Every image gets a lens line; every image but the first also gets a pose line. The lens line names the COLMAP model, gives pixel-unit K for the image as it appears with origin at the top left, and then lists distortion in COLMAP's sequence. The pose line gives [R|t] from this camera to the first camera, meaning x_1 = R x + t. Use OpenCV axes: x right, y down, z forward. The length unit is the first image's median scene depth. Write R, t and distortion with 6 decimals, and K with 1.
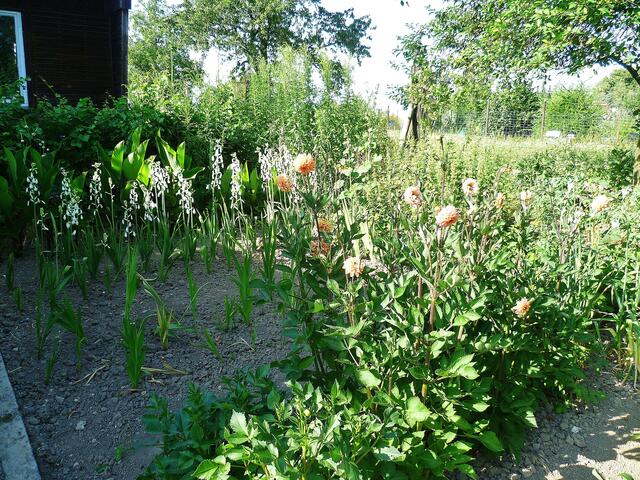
lens RADIAL K [[519.7, 0, 320.0], [0, 519.7, 240.0], [0, 0, 1]] dist [-0.077954, 0.004107]
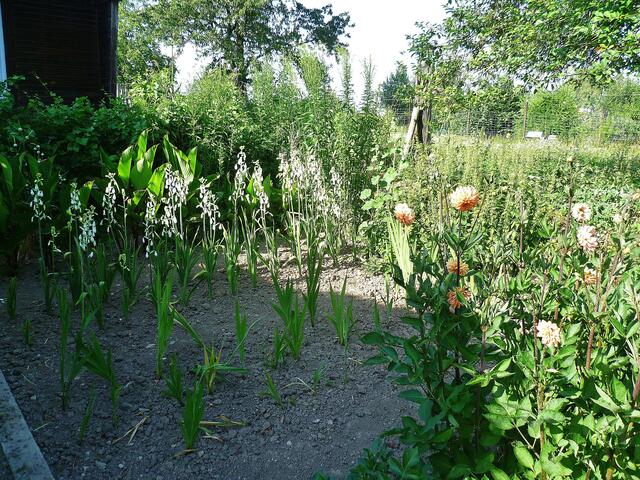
lens RADIAL K [[519.7, 0, 320.0], [0, 519.7, 240.0], [0, 0, 1]] dist [-0.077954, 0.004107]
pose [[0.998259, -0.004281, 0.058829, -0.093646], [0.003952, 0.999976, 0.005702, -0.028071], [-0.058852, -0.005459, 0.998252, 0.069304]]
